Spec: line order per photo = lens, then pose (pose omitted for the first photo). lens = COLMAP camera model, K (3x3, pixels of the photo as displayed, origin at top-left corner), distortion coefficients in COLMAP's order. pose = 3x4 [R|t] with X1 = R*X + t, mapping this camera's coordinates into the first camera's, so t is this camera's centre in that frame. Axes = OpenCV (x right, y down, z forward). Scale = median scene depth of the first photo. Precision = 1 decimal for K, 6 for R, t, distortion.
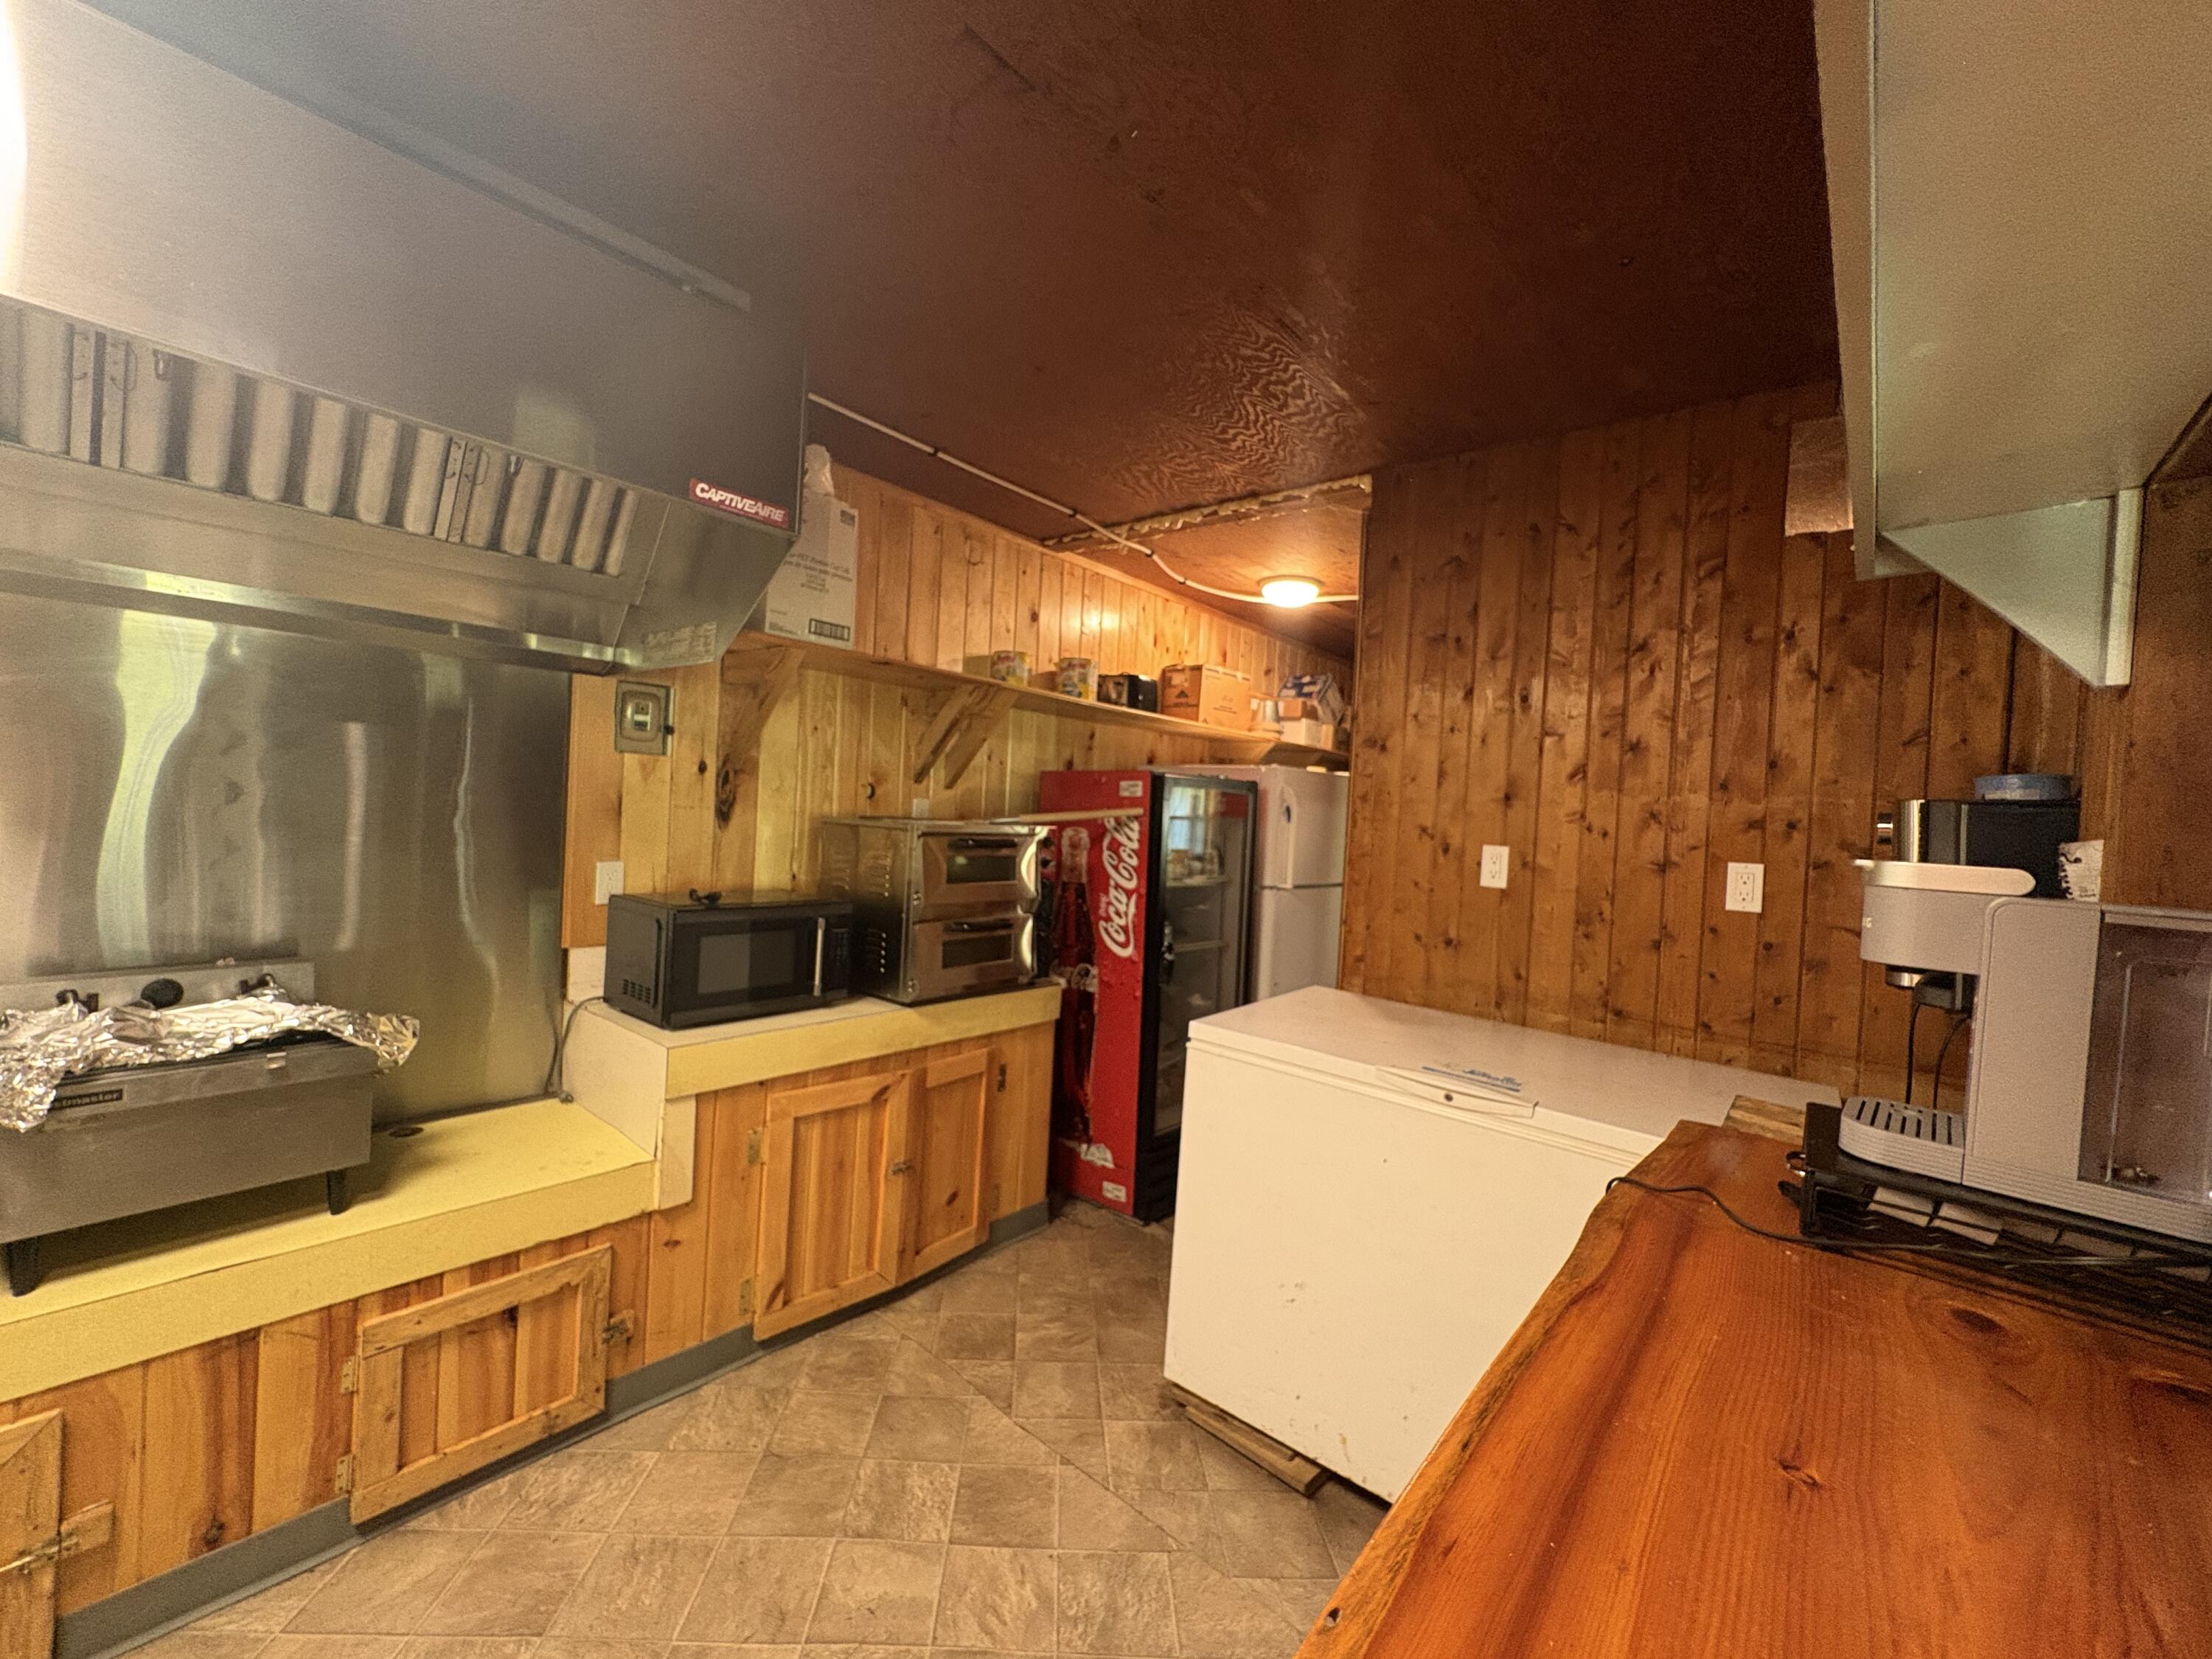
lens RADIAL K [[889.8, 0, 1105.8], [0, 889.8, 823.0], [0, 0, 1]] dist [0.001392, -0.000145]
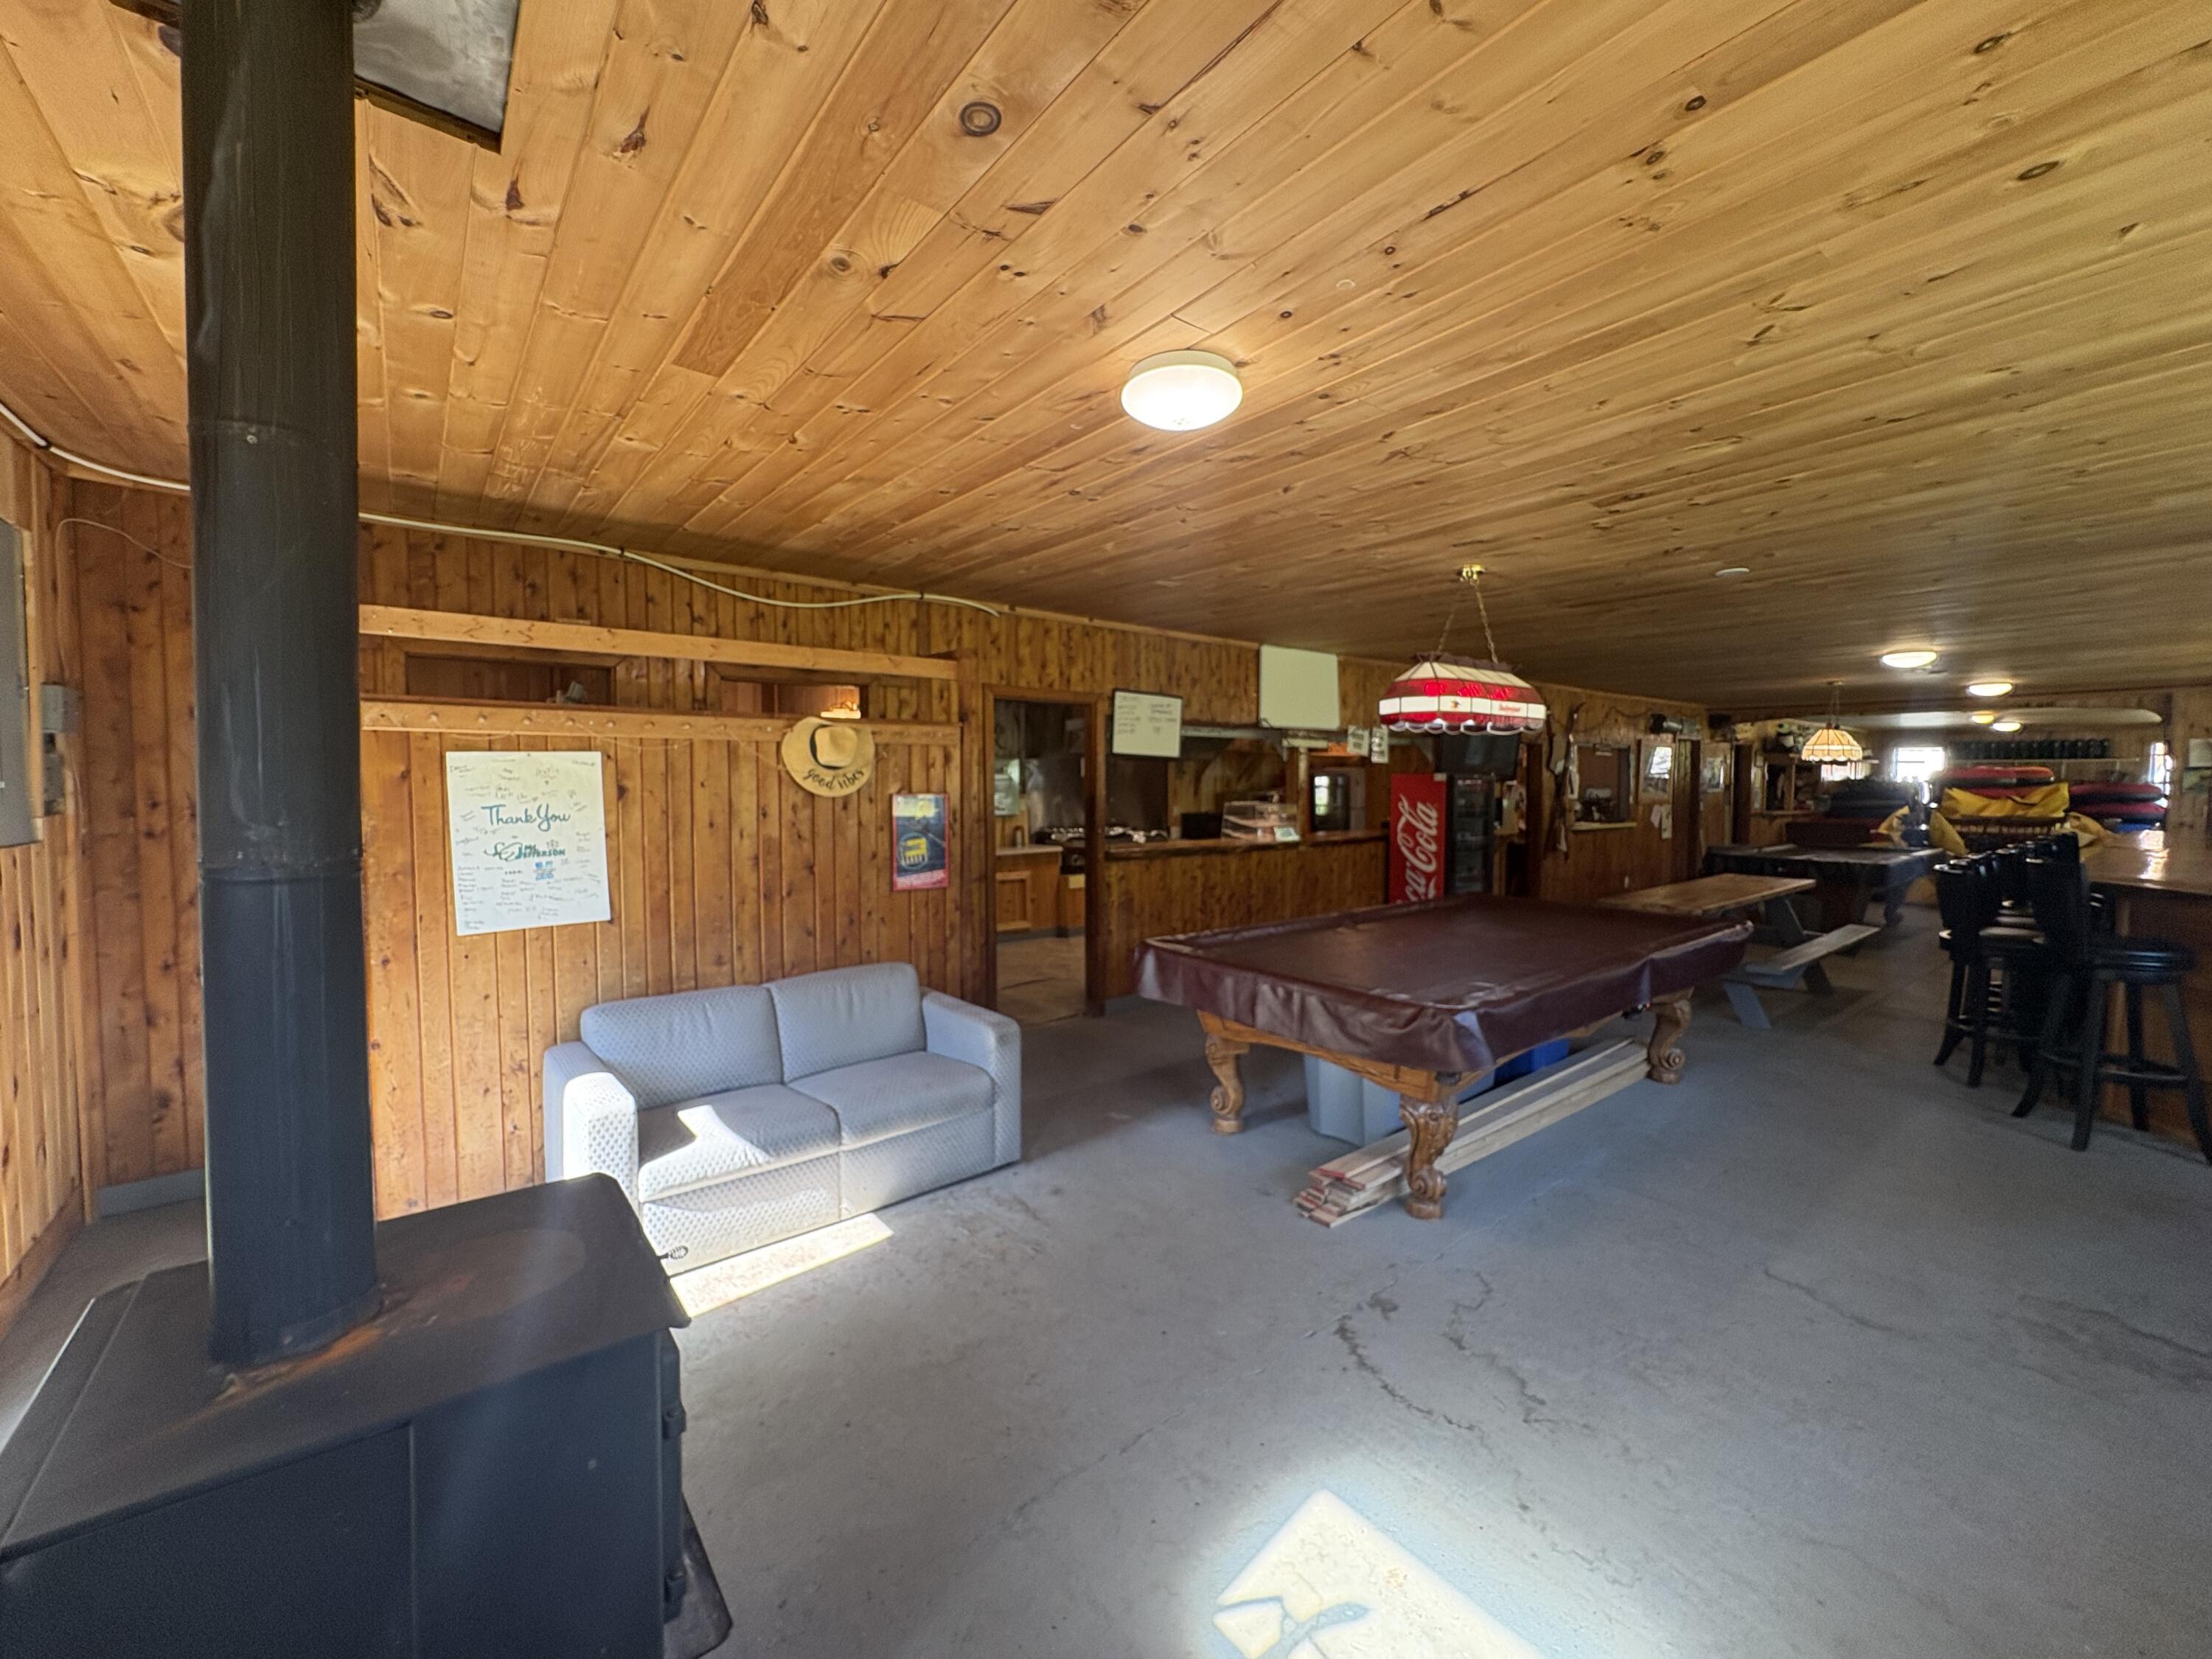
lens RADIAL K [[889.8, 0, 1103.6], [0, 889.8, 824.2], [0, 0, 1]] dist [0.001392, -0.000145]
pose [[0.978604, -0.051969, -0.199081, -0.067770], [0.057035, 0.998176, 0.019790, 0.026201], [0.197690, -0.030721, 0.979783, -3.098315]]
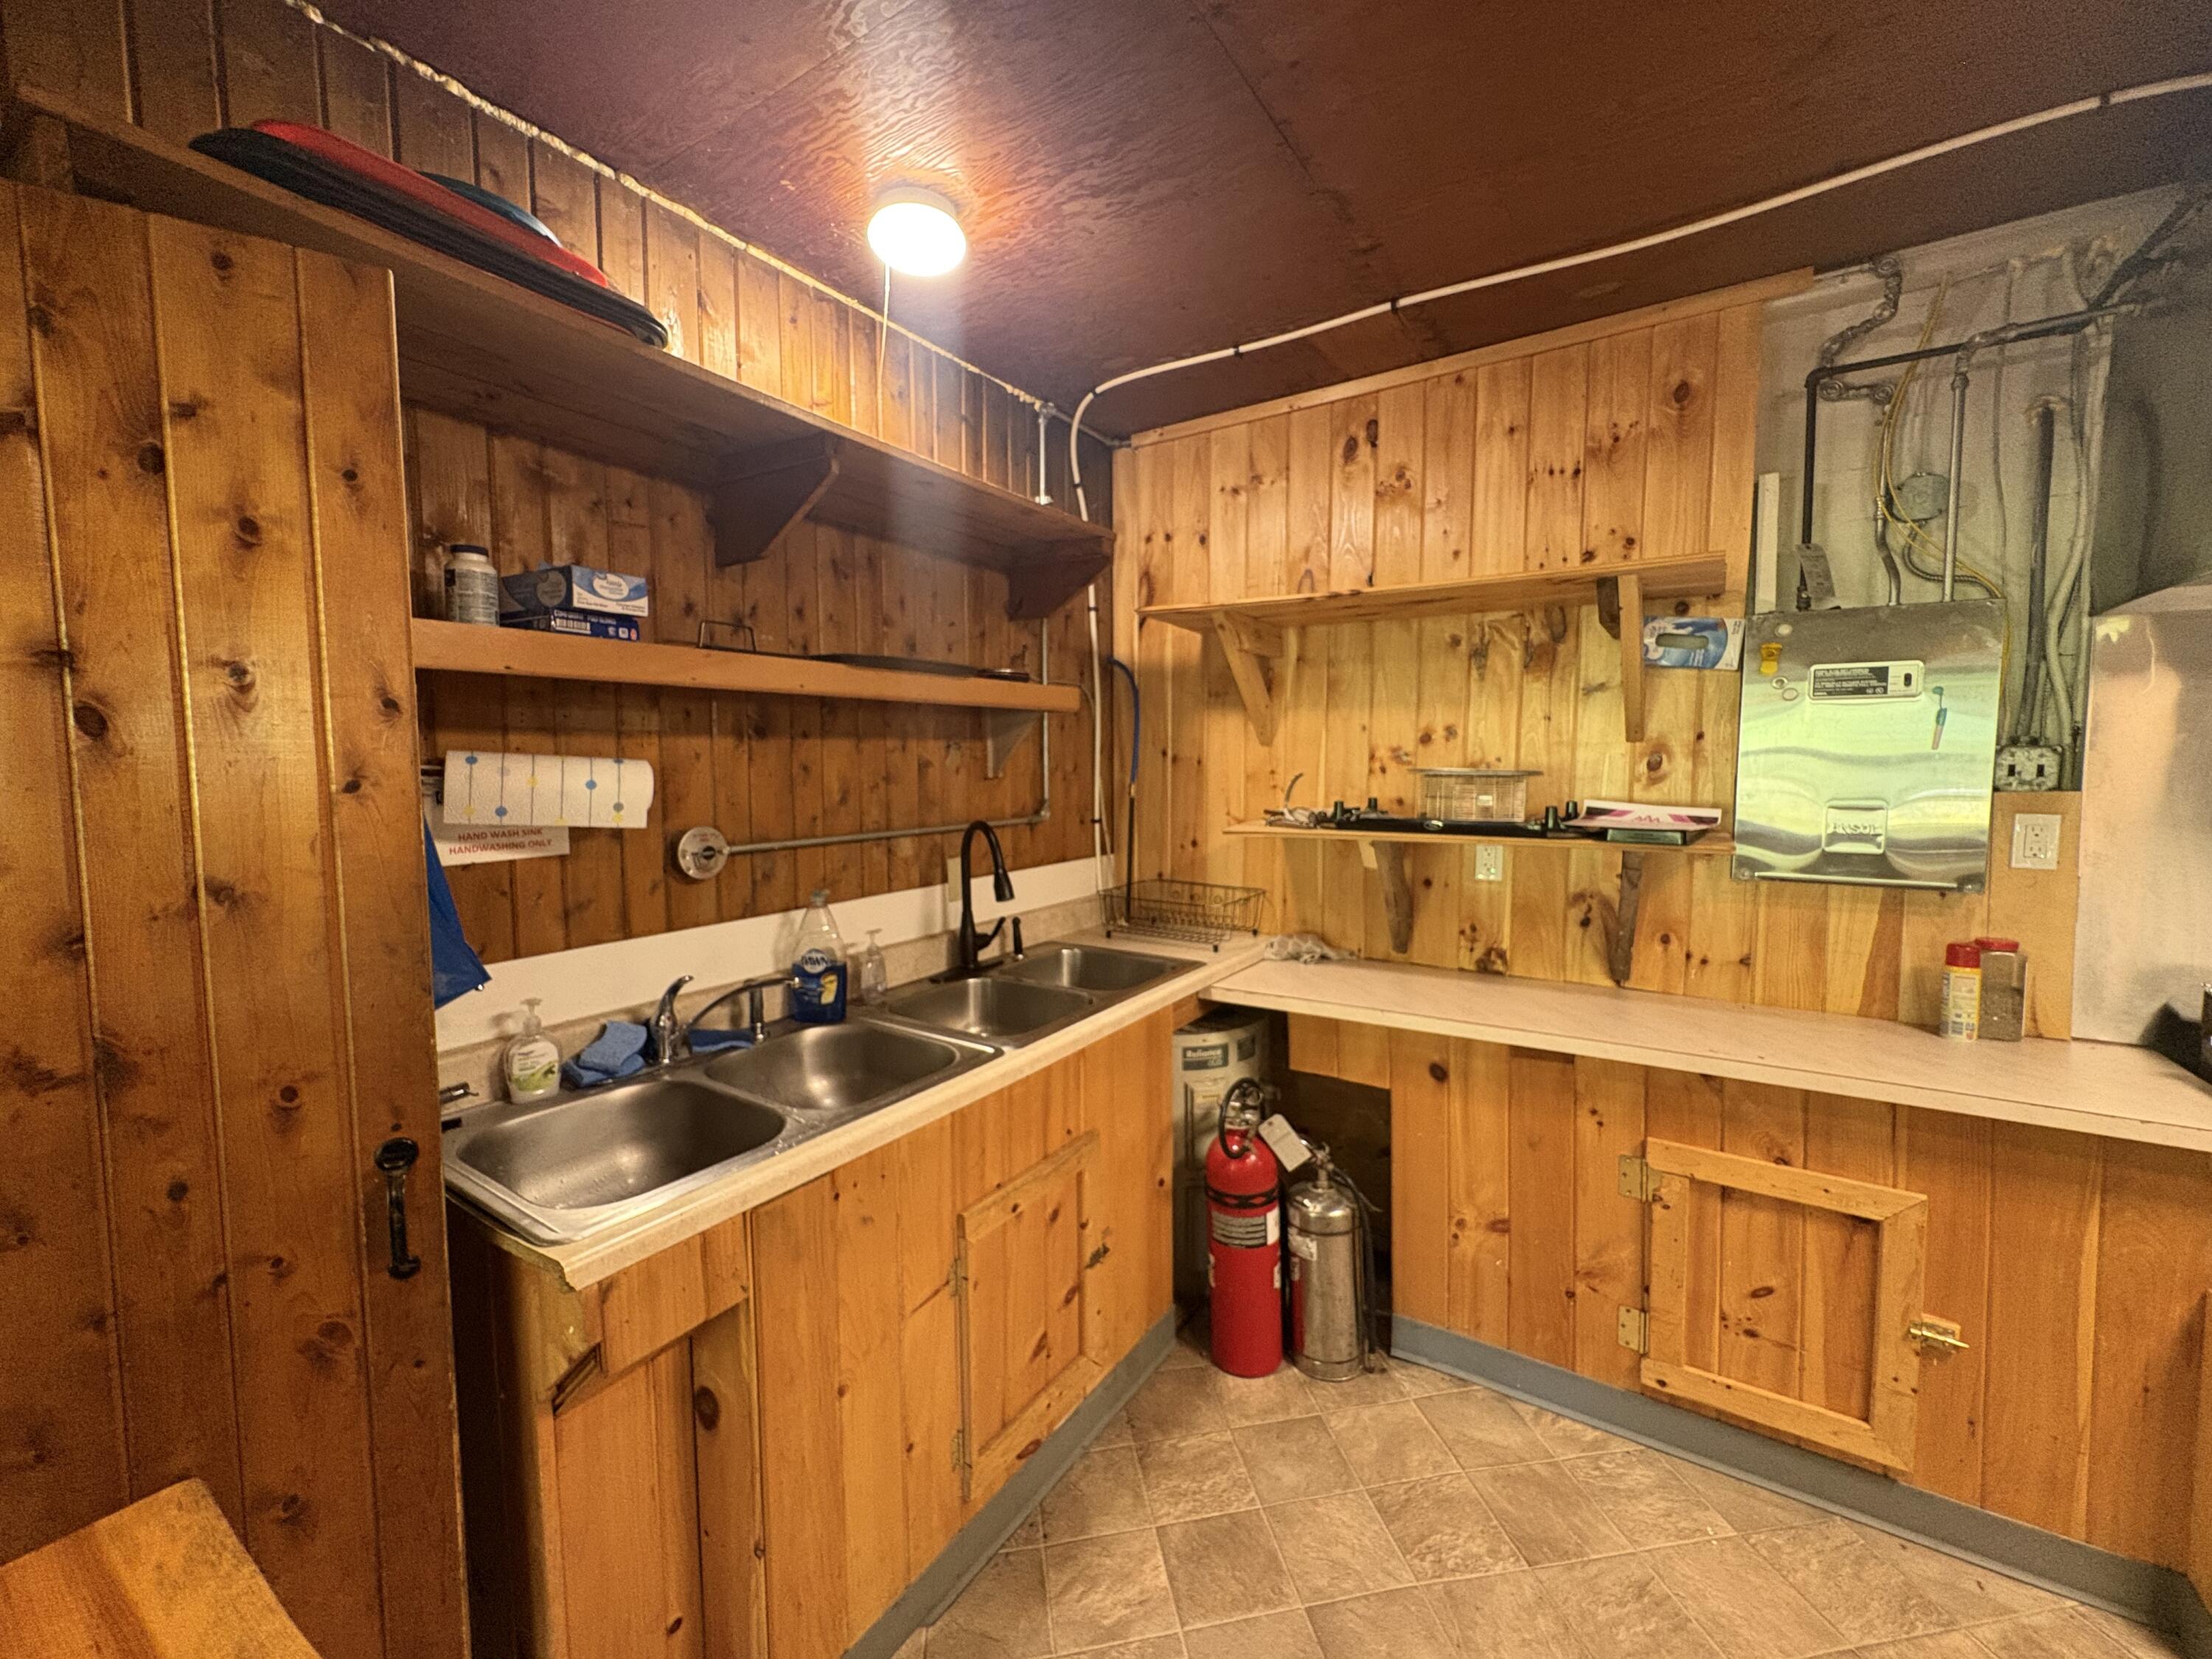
lens RADIAL K [[889.8, 0, 1104.5], [0, 889.8, 823.7], [0, 0, 1]] dist [0.001392, -0.000145]
pose [[0.118032, 0.018583, -0.992836, -0.452943], [-0.005056, 0.999823, 0.018113, -0.024486], [0.992997, 0.002882, 0.118105, -0.509103]]
